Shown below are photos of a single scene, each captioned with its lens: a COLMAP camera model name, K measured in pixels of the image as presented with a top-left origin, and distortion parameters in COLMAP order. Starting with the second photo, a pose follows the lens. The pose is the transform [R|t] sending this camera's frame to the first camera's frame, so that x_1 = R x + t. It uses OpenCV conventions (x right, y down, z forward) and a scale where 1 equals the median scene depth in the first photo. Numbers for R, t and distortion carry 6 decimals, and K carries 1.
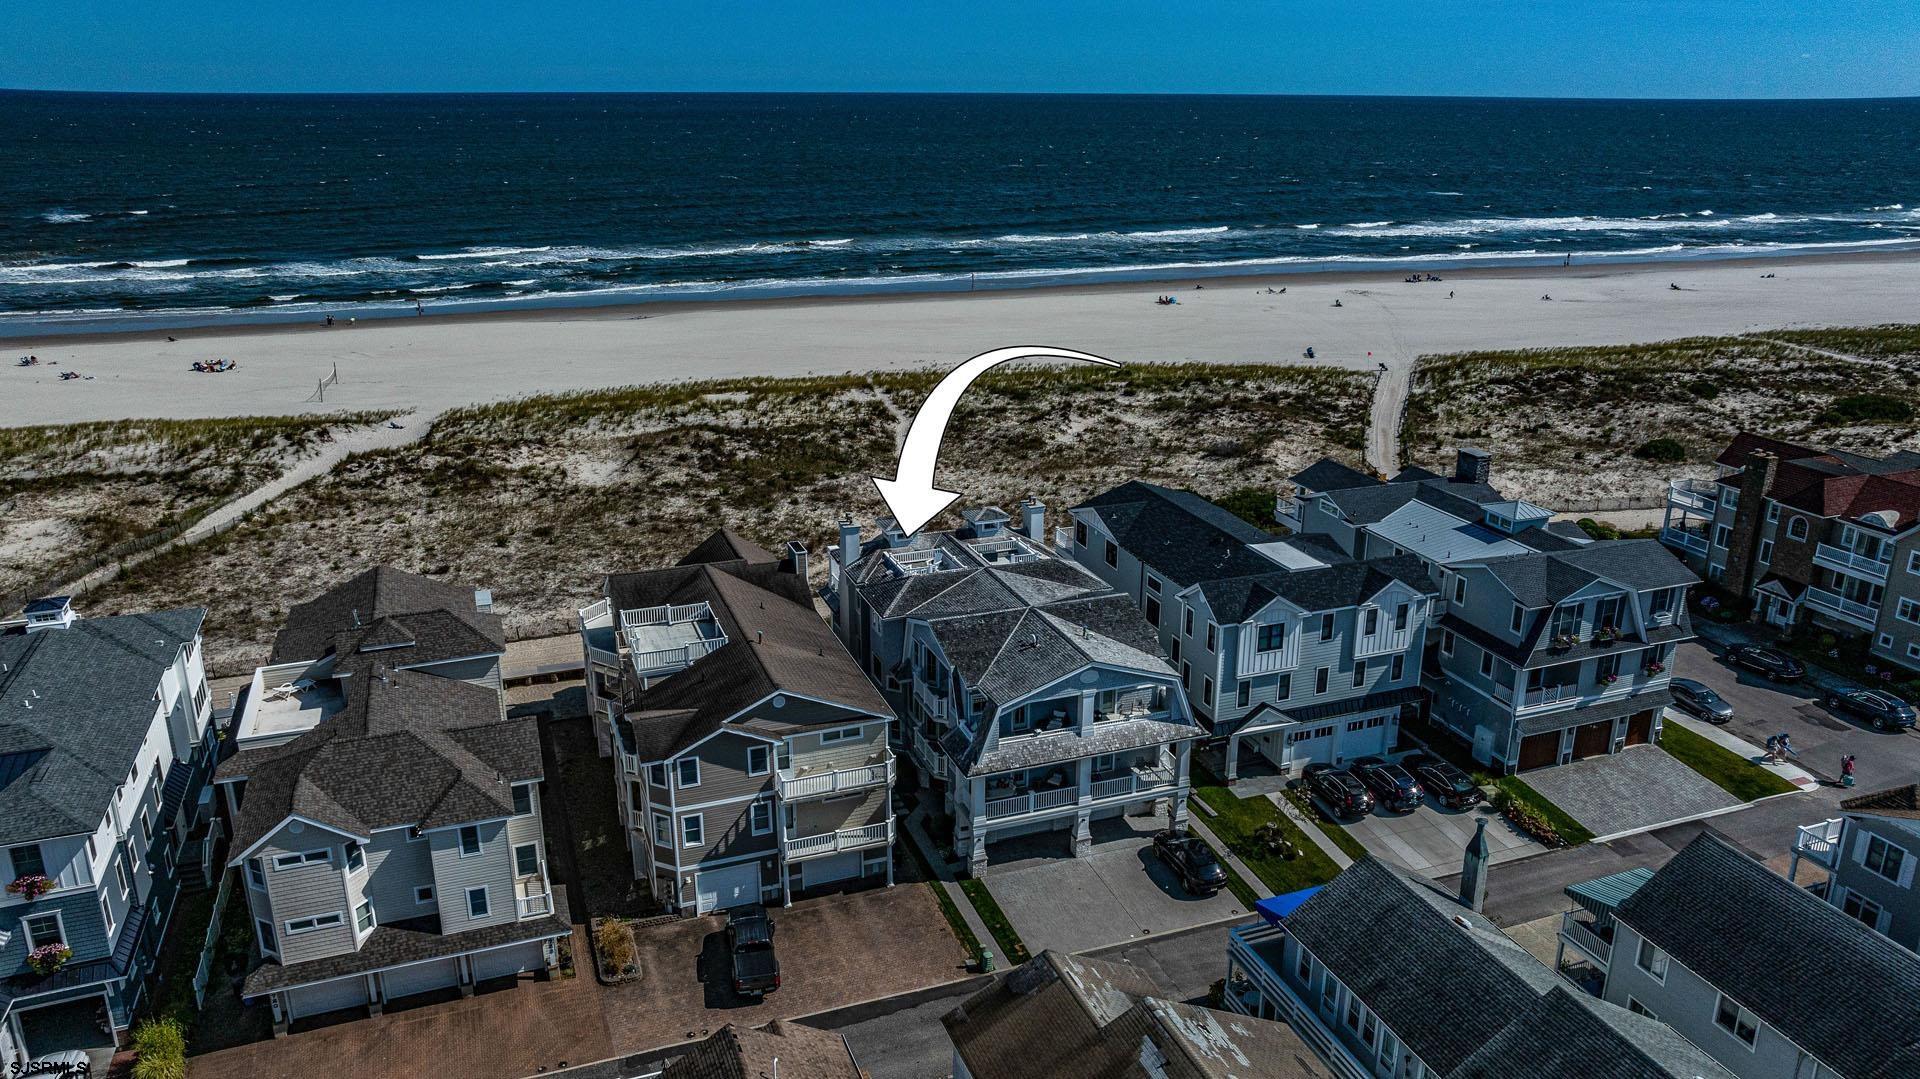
lens RADIAL K [[1353.2, 0, 964.5], [0, 1353.2, 532.1], [0, 0, 1]] dist [-0.037195, 0.037117]
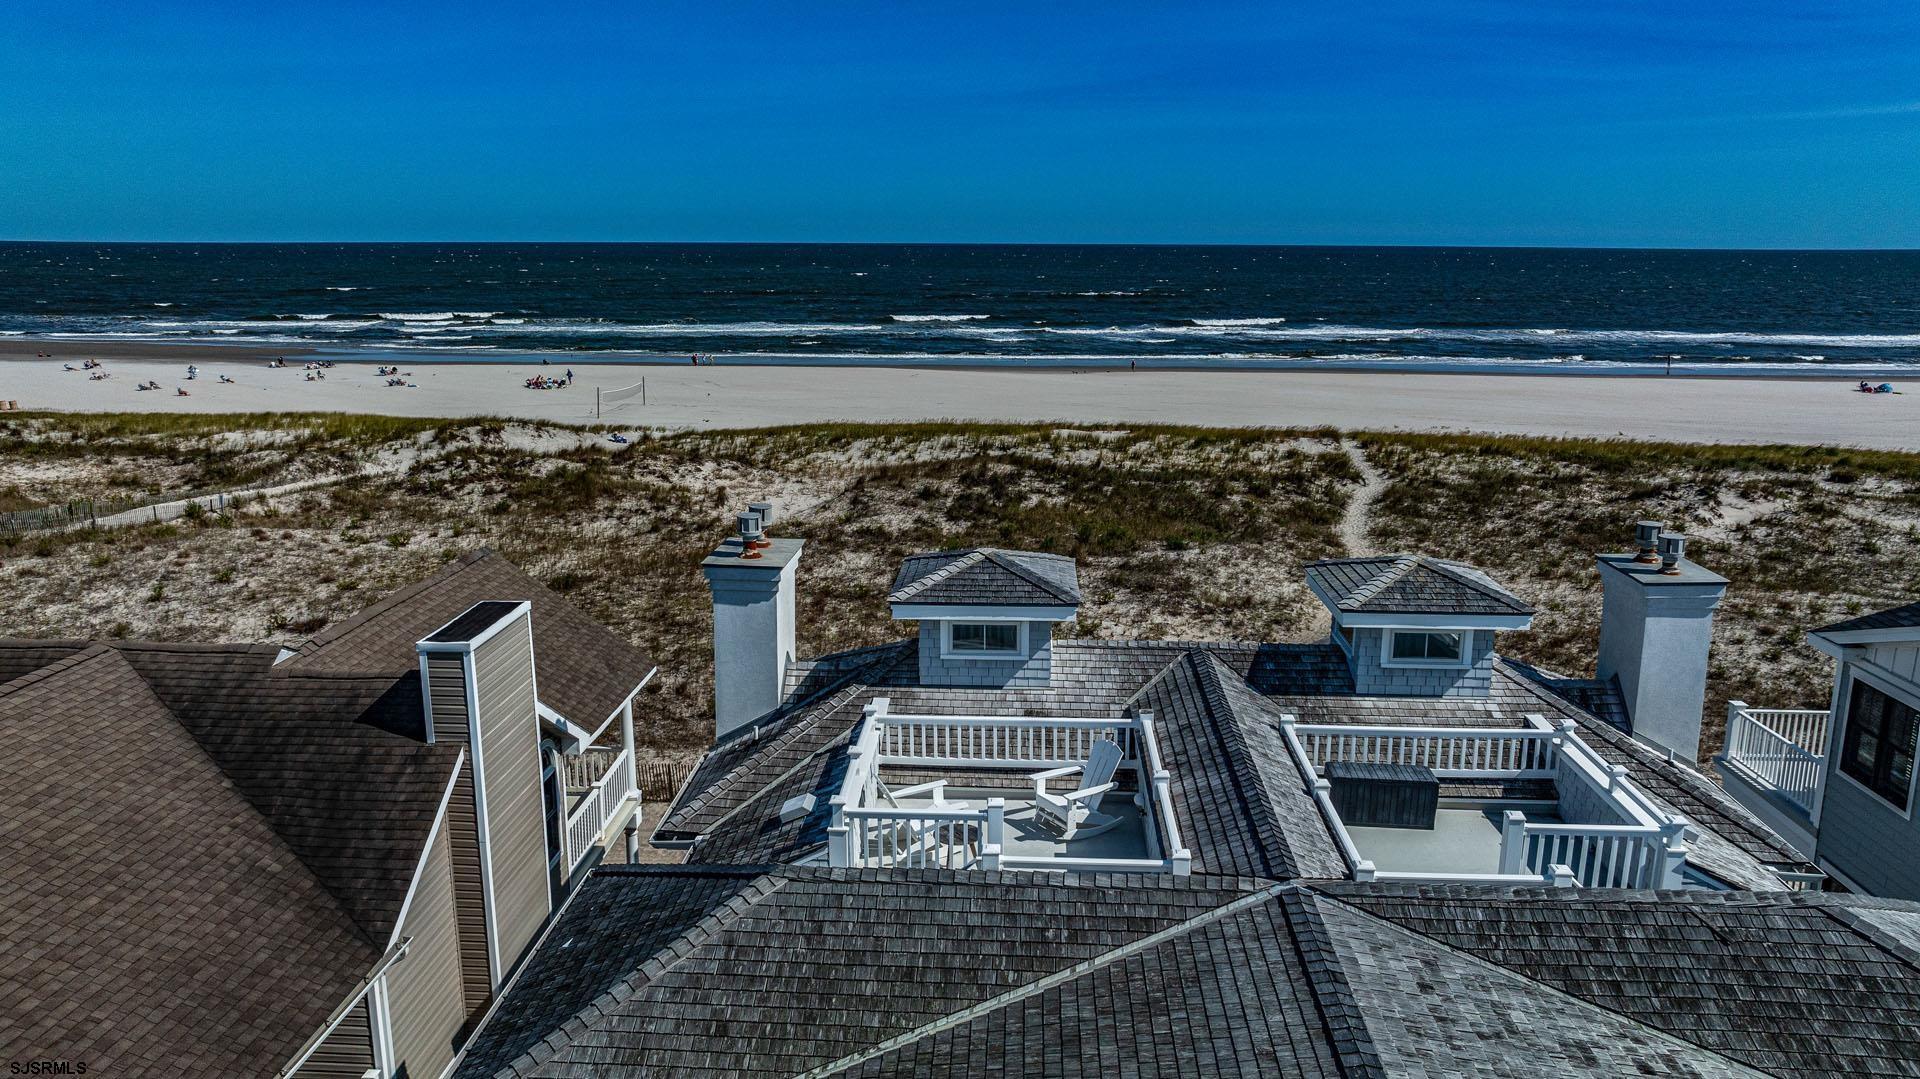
lens RADIAL K [[1353.2, 0, 964.7], [0, 1353.2, 534.9], [0, 0, 1]] dist [-0.037195, 0.037117]
pose [[0.915538, 0.086214, -0.392884, 0.024764], [-0.126655, 0.988864, -0.078148, 0.002628], [0.381771, 0.121308, 0.916261, 0.569909]]
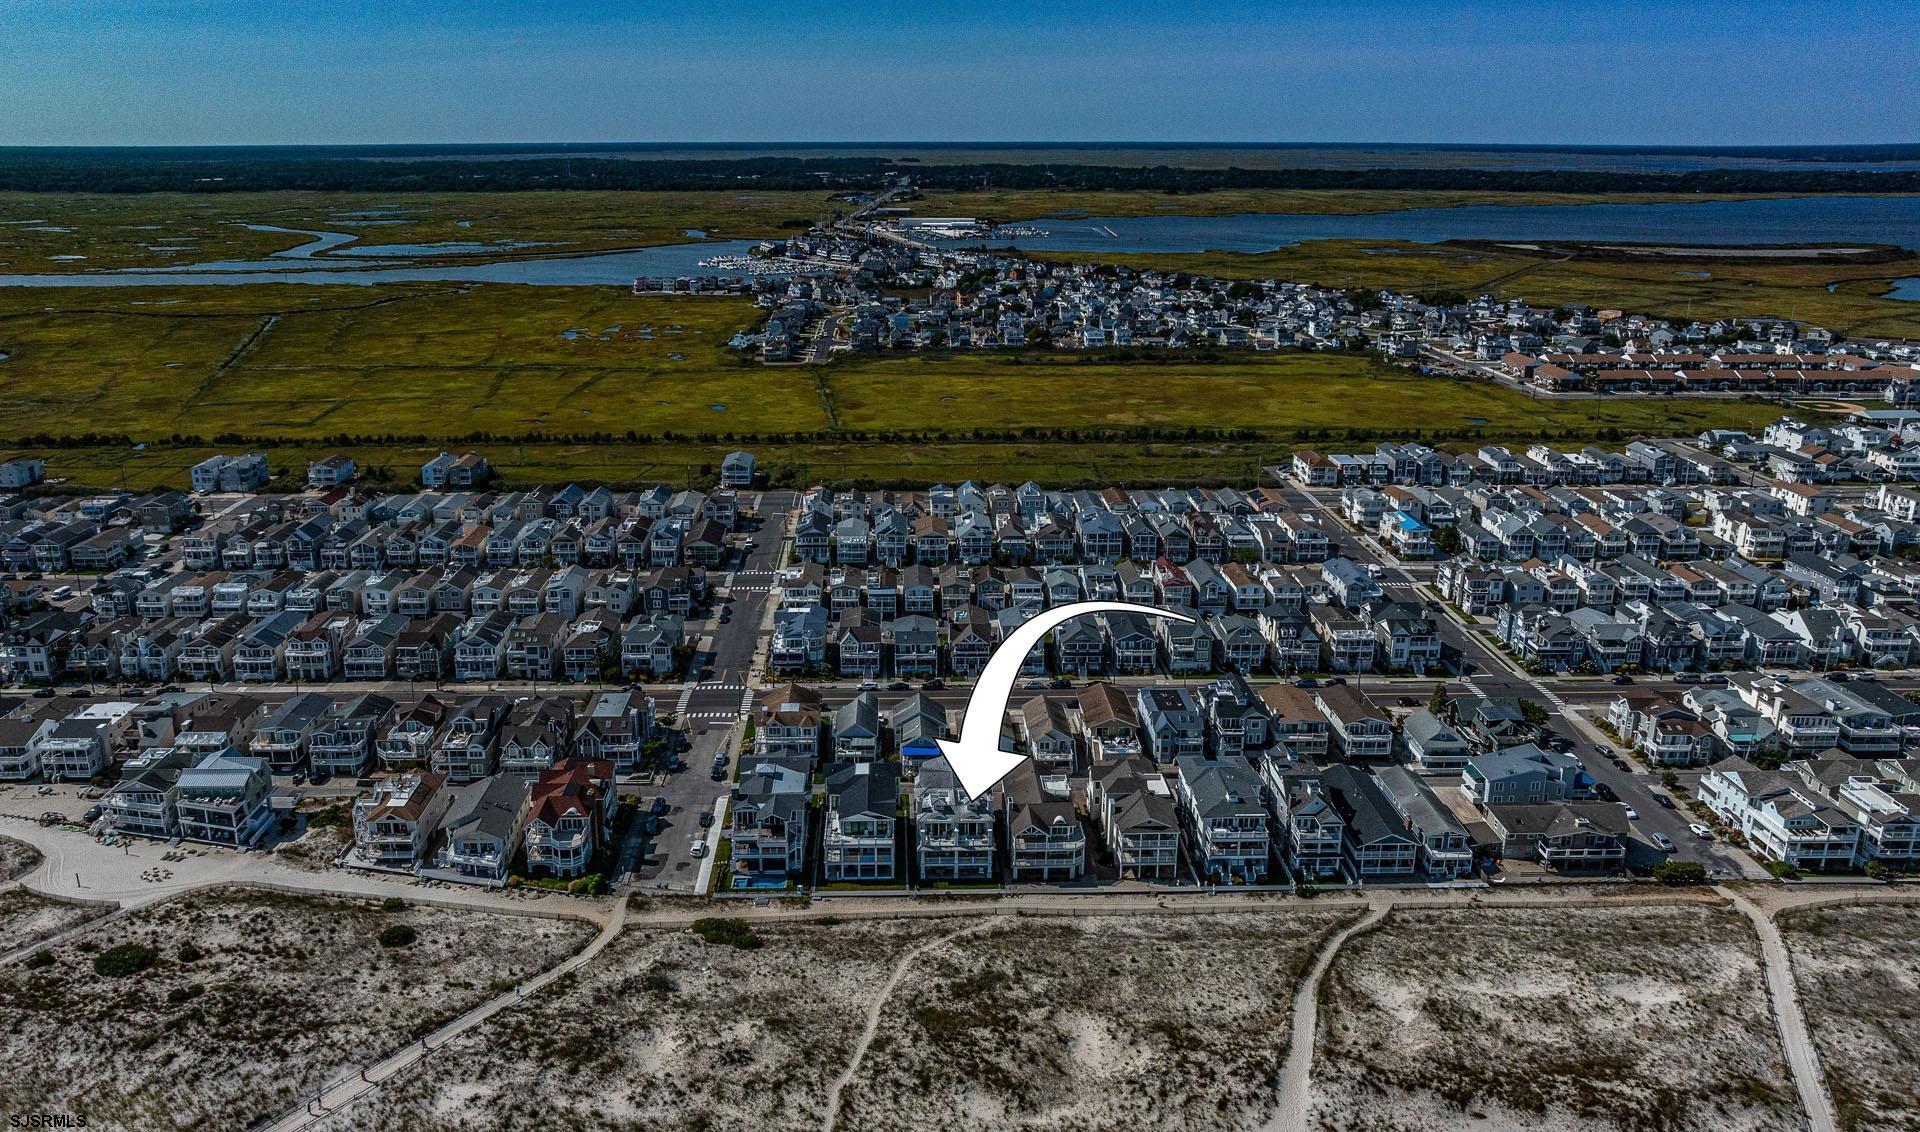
lens RADIAL K [[1418.9, 0, 917.3], [0, 1418.9, 556.3], [0, 0, 1]] dist [-0.031840, 0.019139]
pose [[-0.942047, -0.099269, 0.320457, -0.595467], [0.101764, 0.825655, 0.554921, -1.478049], [-0.319673, 0.555373, -0.767704, 2.153394]]
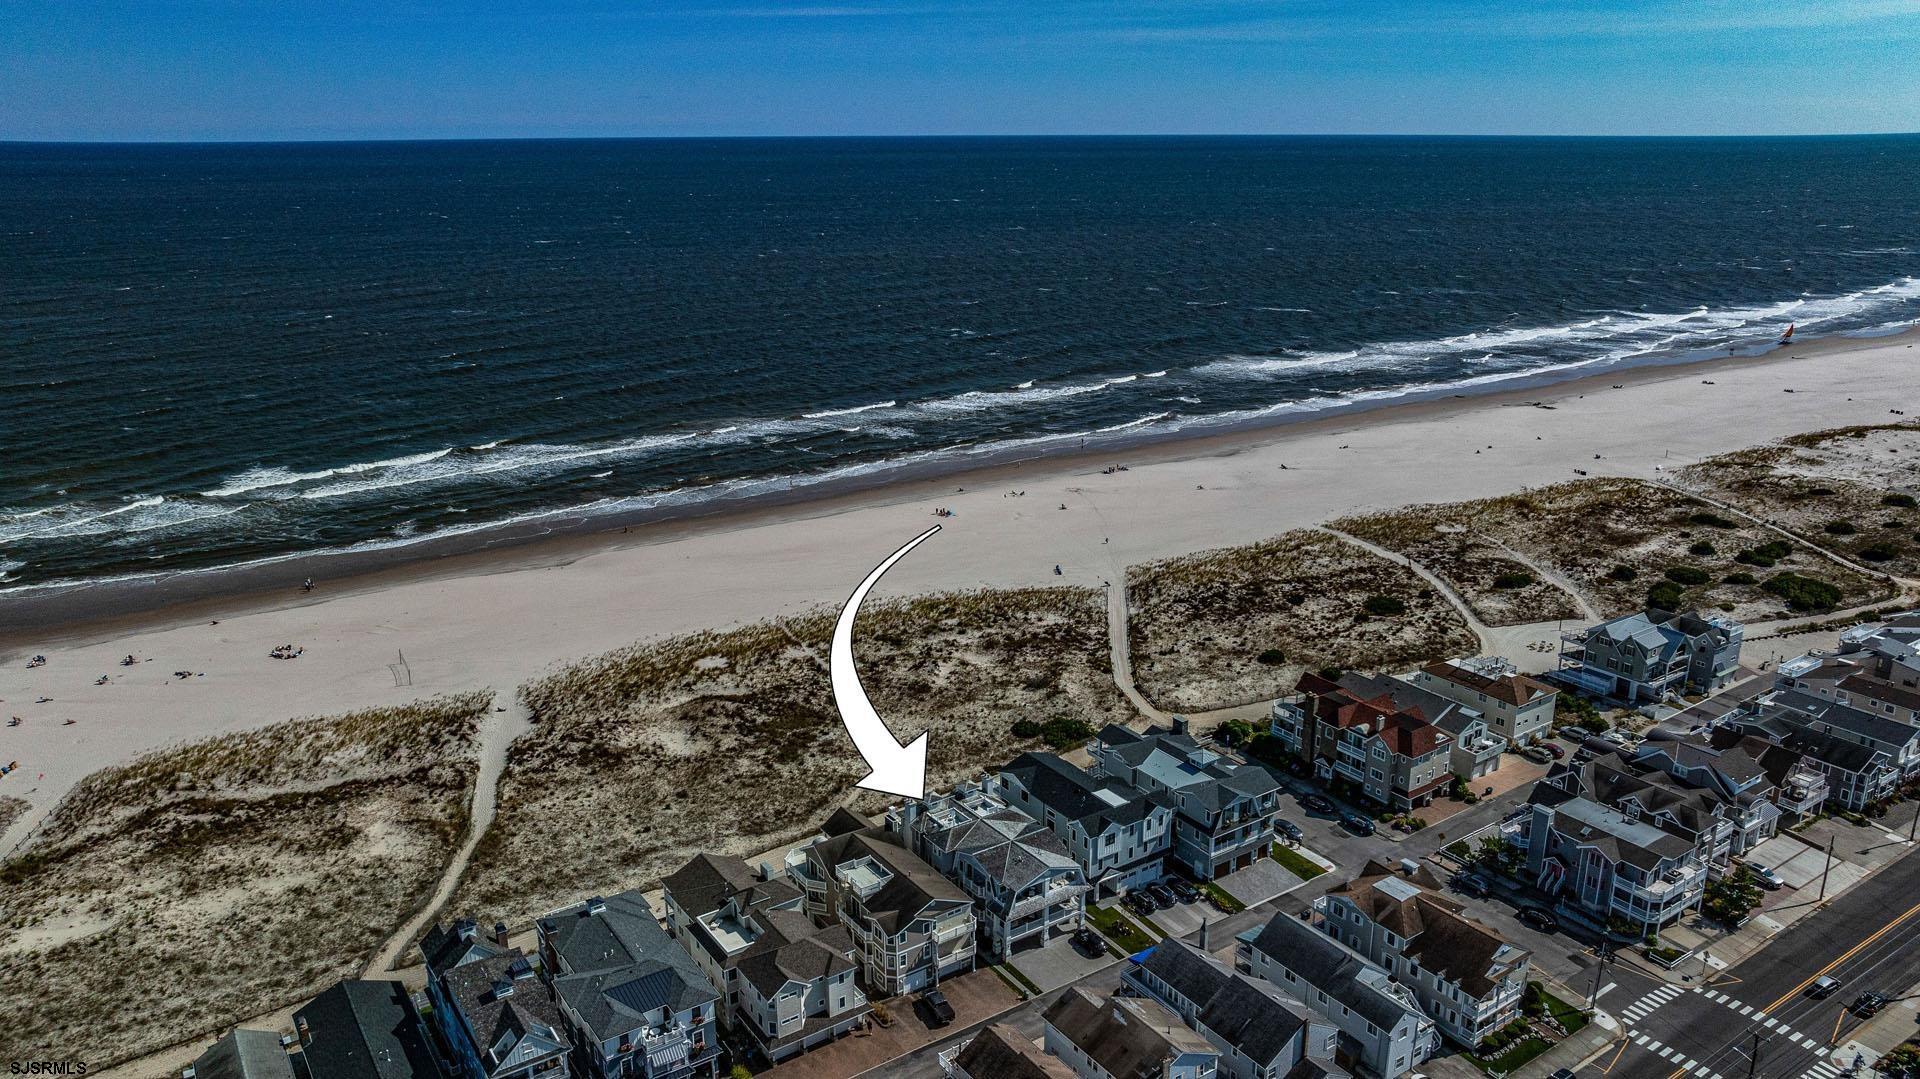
lens RADIAL K [[1353.2, 0, 960.8], [0, 1353.2, 532.4], [0, 0, 1]] dist [-0.037195, 0.037117]
pose [[0.971709, -0.076073, 0.223596, -0.317779], [0.081864, 0.996503, -0.016730, -0.272621], [-0.221541, 0.034561, 0.974538, -0.776085]]
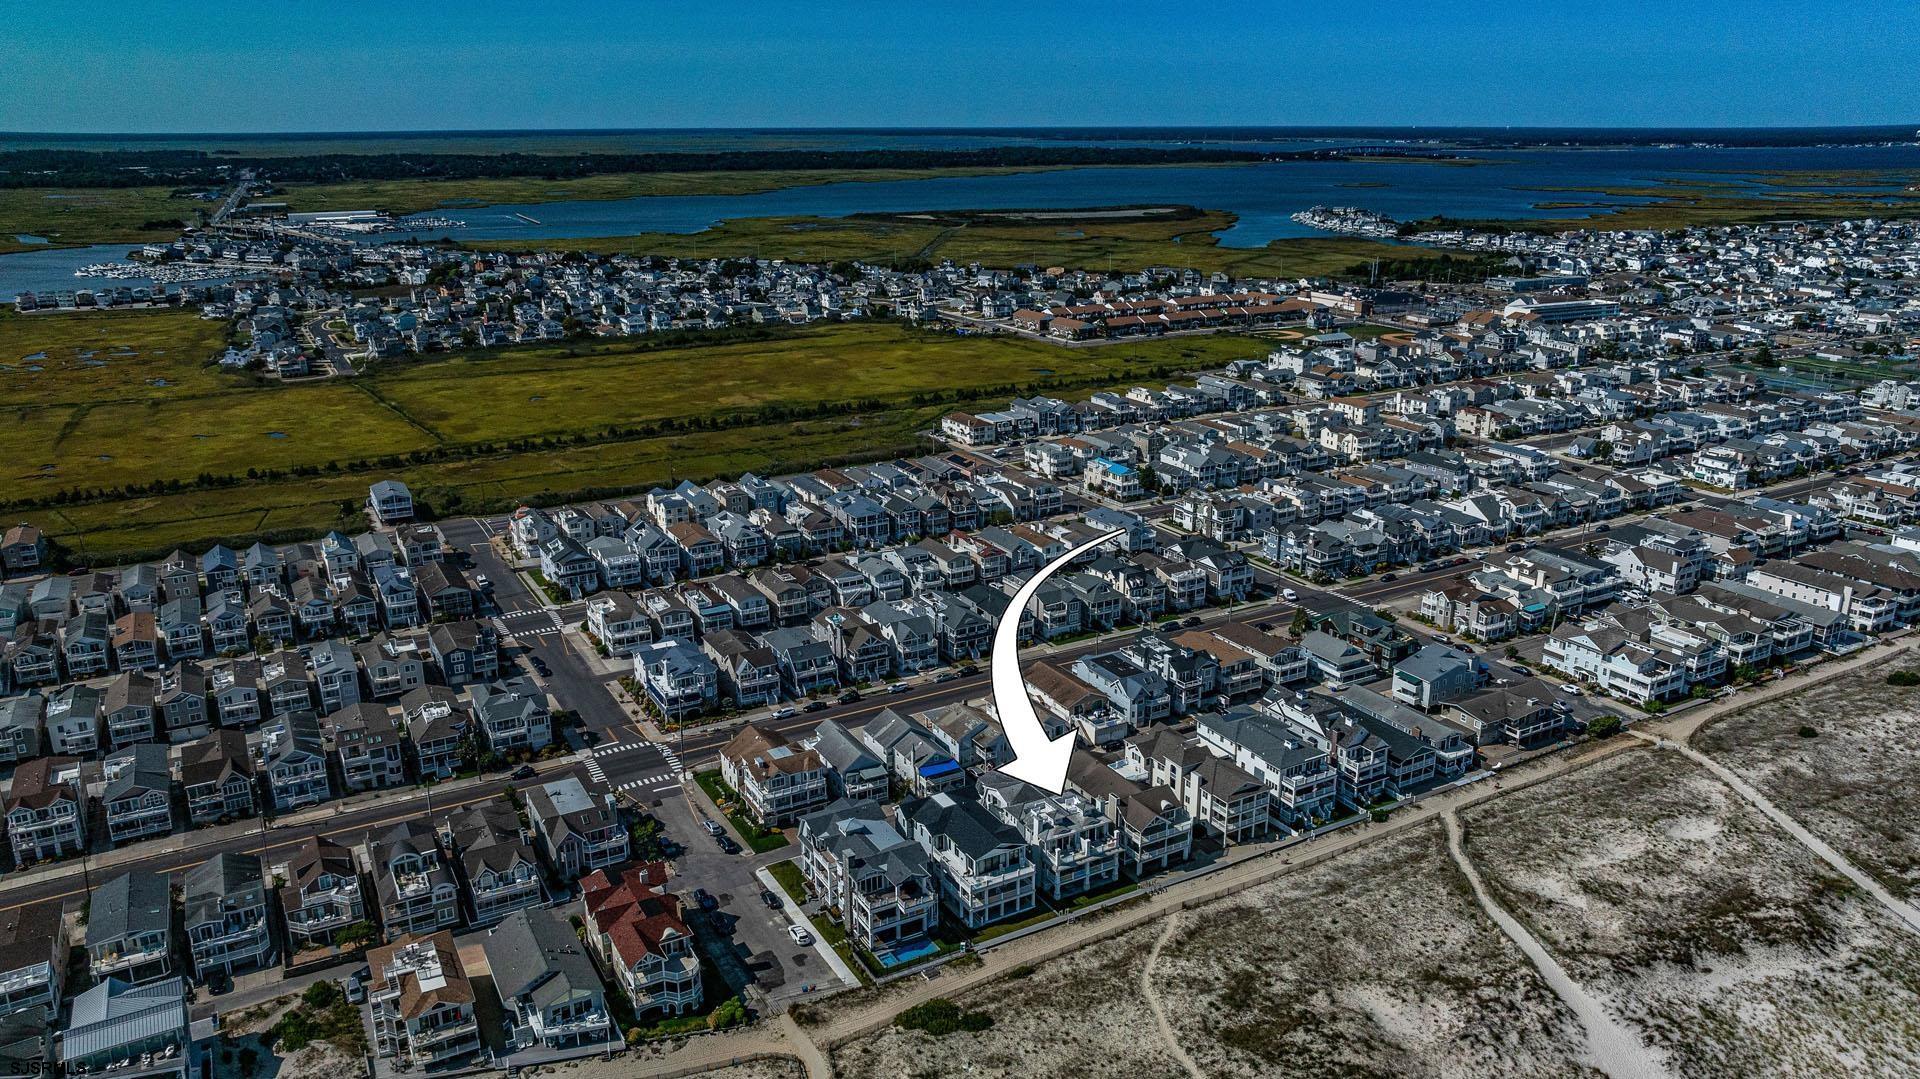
lens RADIAL K [[1353.2, 0, 965.4], [0, 1353.2, 527.0], [0, 0, 1]] dist [-0.037195, 0.037117]
pose [[-0.988209, 0.043519, -0.146797, 0.394801], [-0.048477, 0.820502, 0.569585, -1.405690], [0.145235, 0.569985, -0.808717, 2.009114]]
